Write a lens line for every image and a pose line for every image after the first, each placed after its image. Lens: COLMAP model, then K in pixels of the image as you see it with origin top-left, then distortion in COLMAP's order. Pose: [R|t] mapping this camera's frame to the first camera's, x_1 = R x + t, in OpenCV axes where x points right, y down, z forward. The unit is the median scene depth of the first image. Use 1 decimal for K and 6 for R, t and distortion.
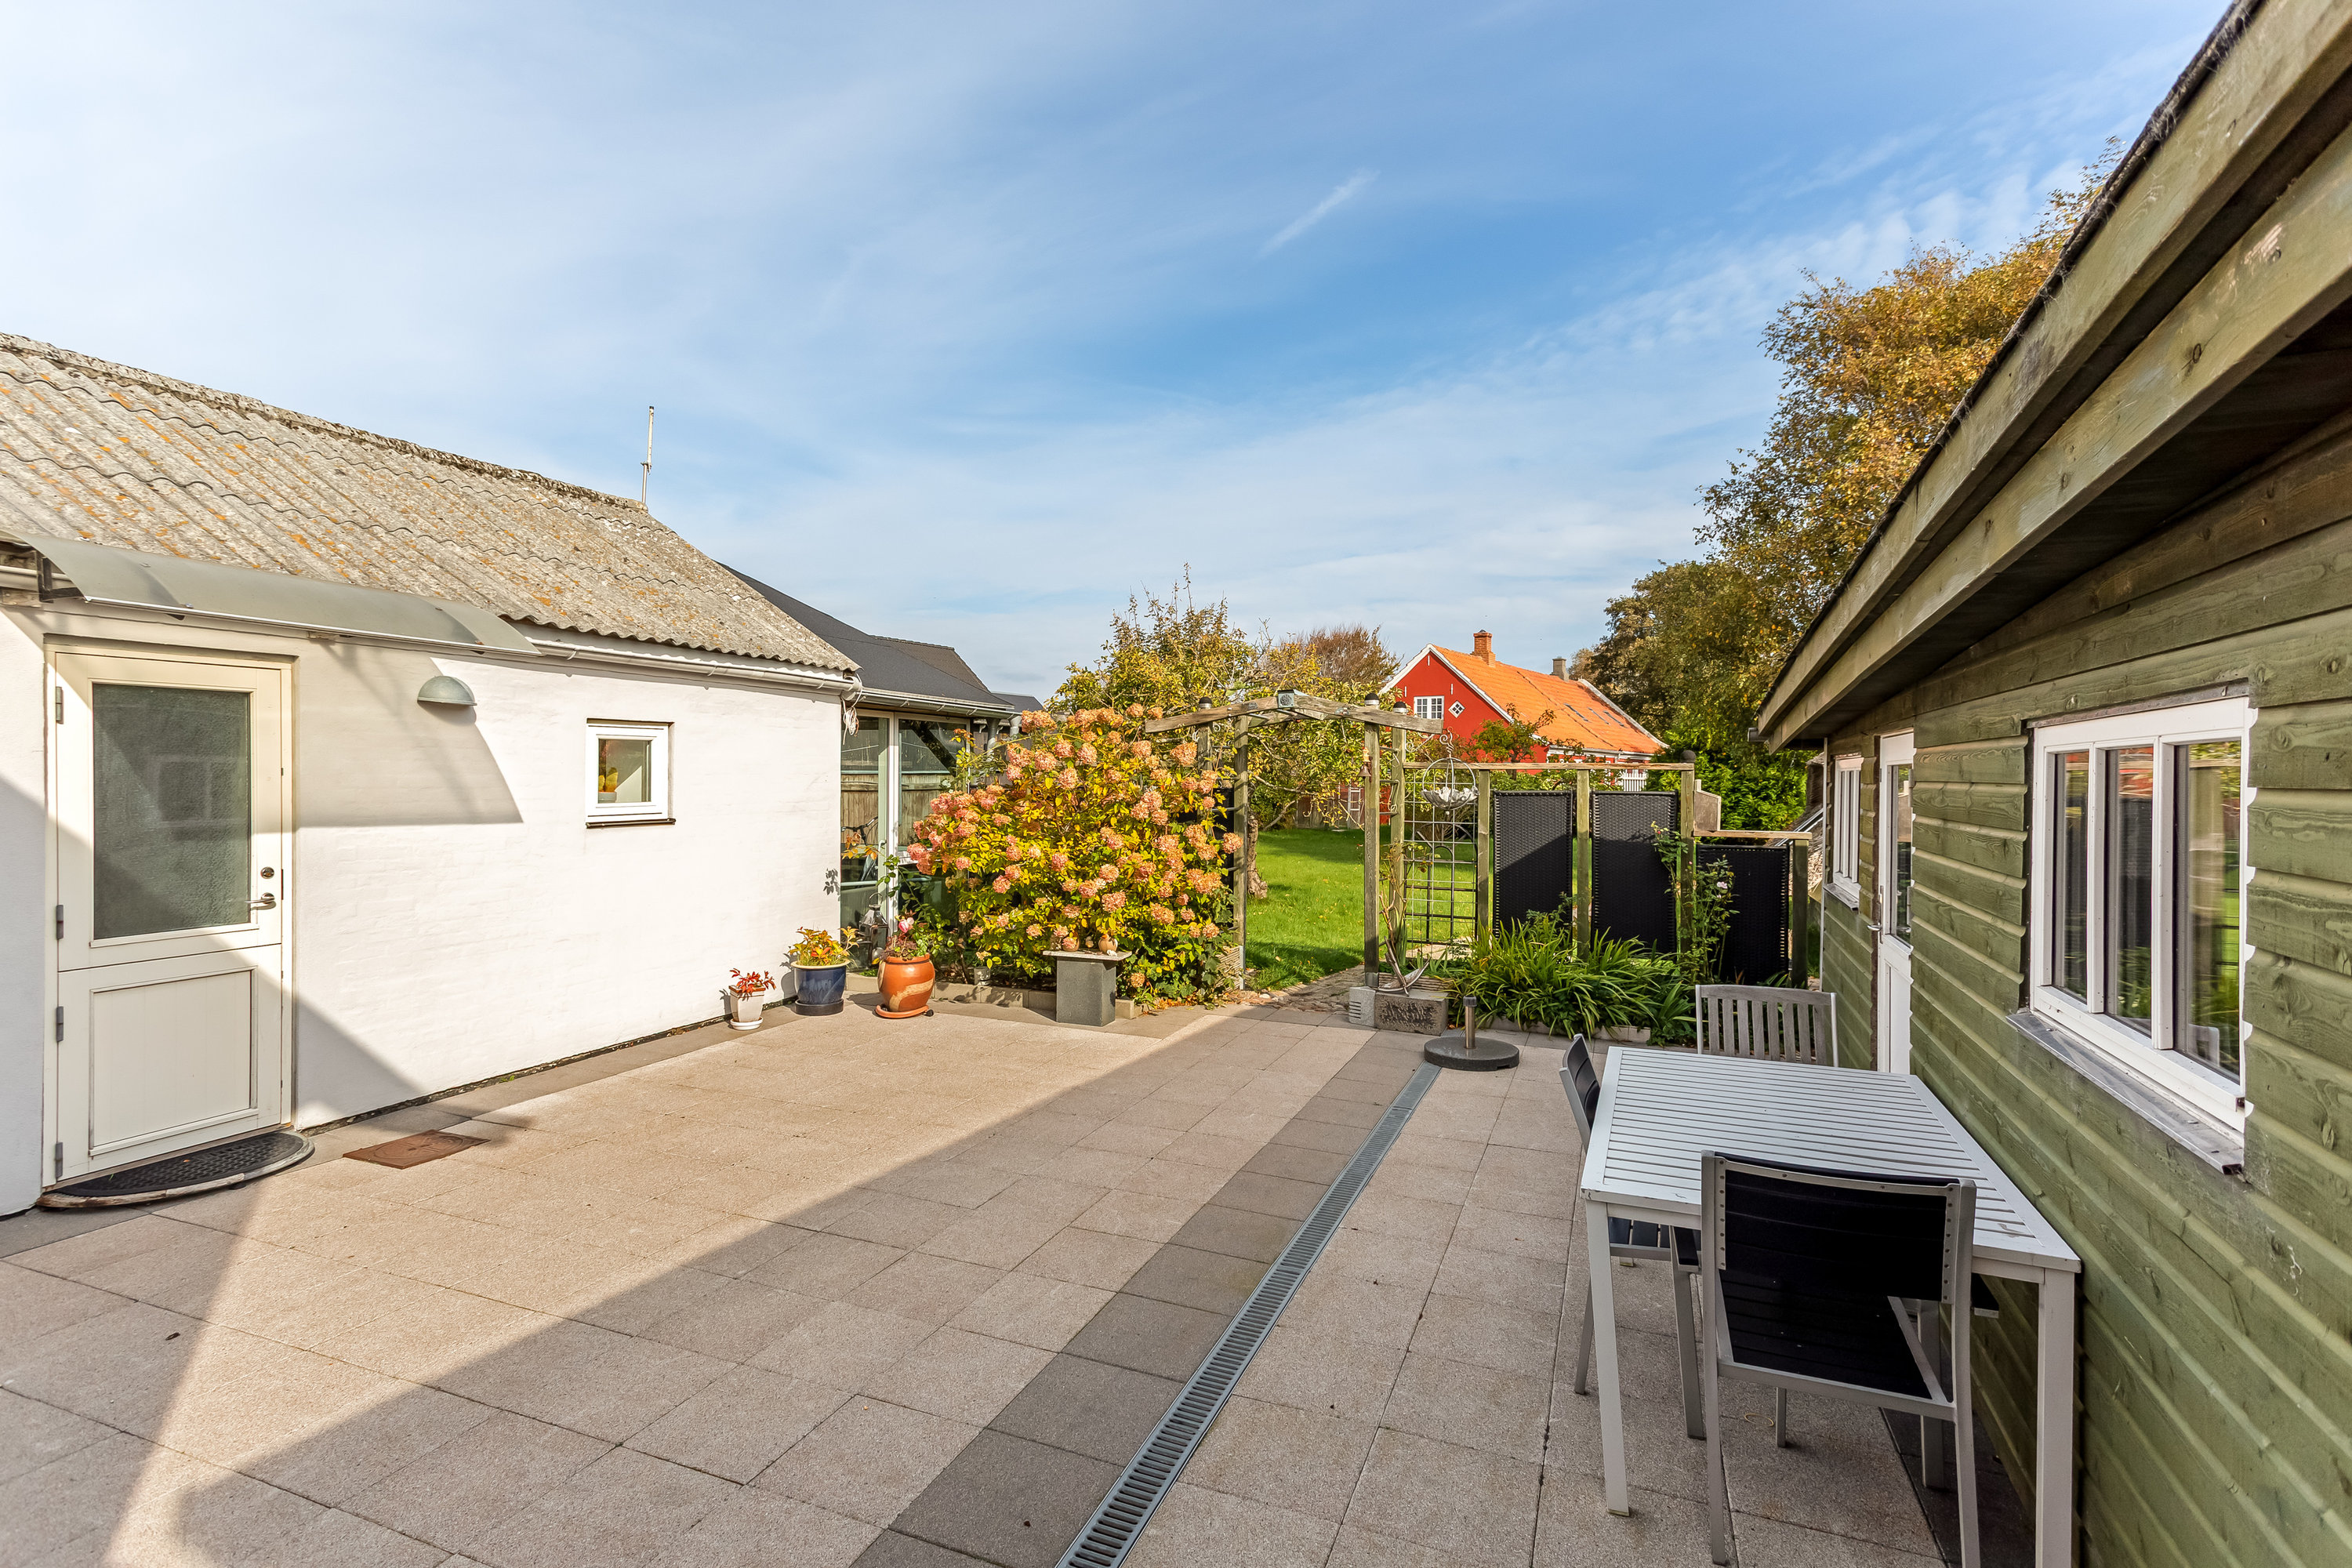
lens RADIAL K [[1090.2, 0, 1176.0], [0, 1090.2, 784.0], [0, 0, 1]] dist [0.002389, 0.007495]
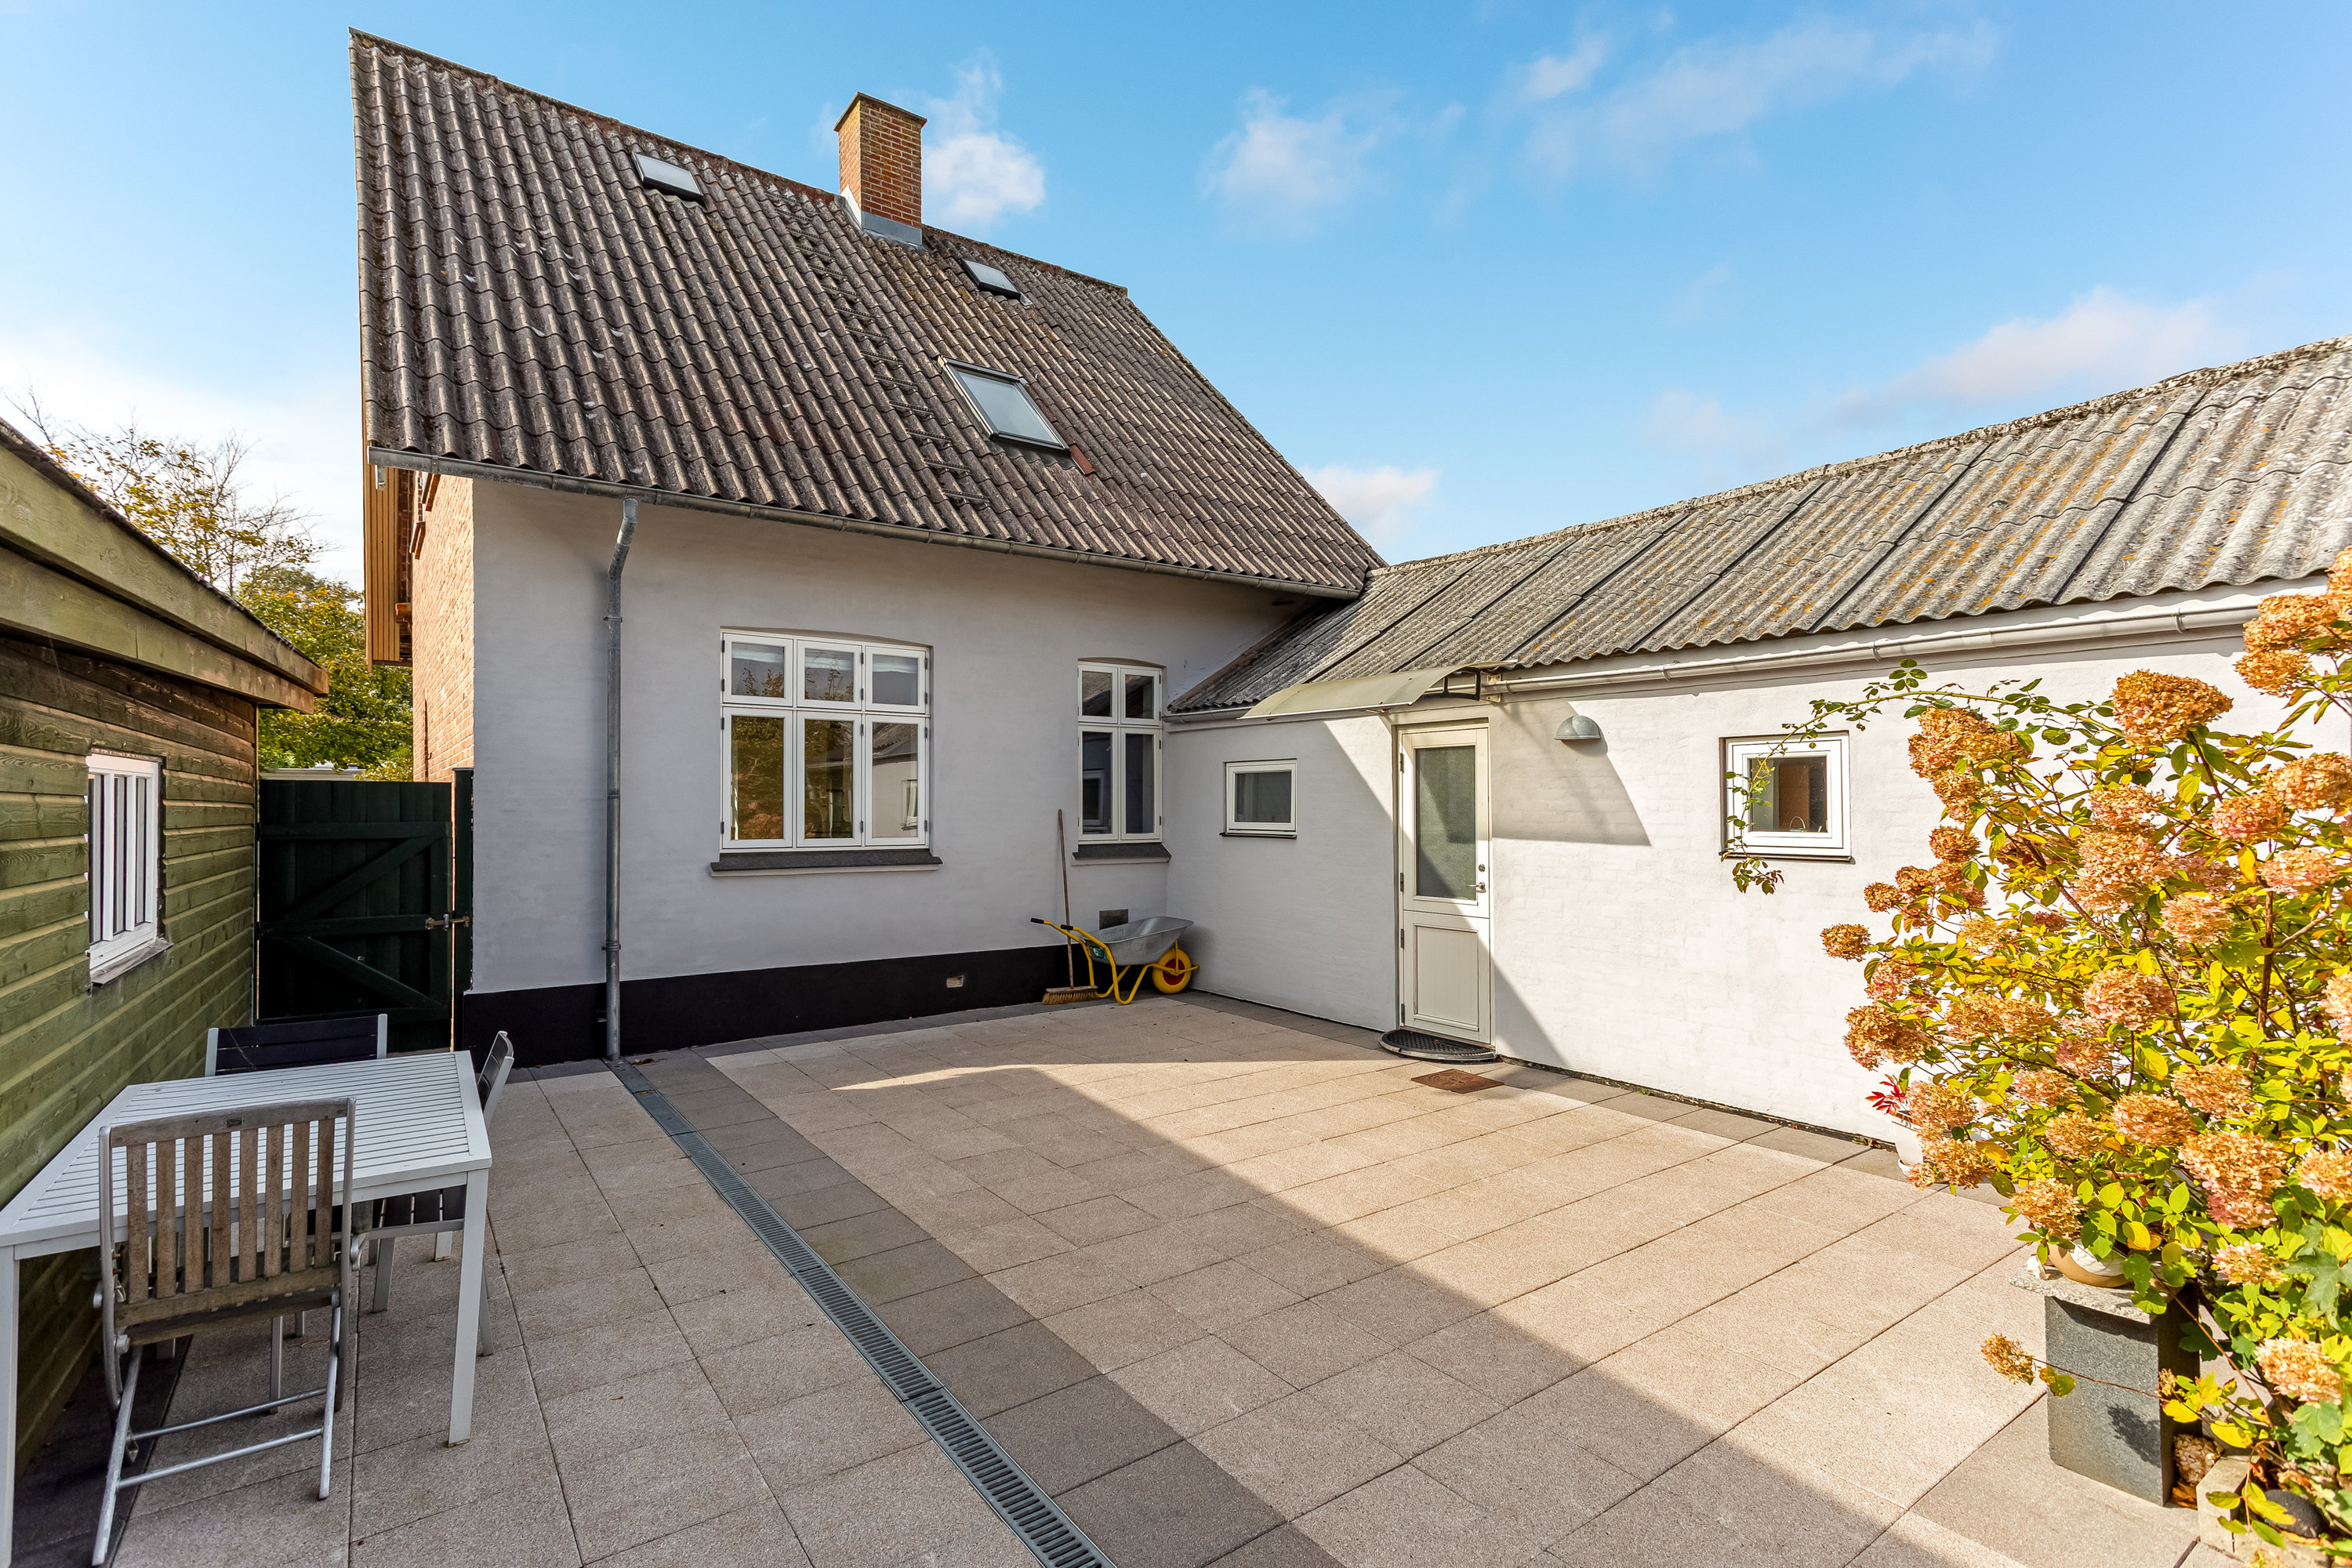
lens RADIAL K [[1090.2, 0, 1176.0], [0, 1090.2, 784.0], [0, 0, 1]] dist [0.002389, 0.007495]
pose [[-0.517489, -0.019488, -0.855468, 0.629704], [-0.010307, 0.999810, -0.016541, -0.002361], [0.855628, 0.000258, -0.517591, 1.407985]]
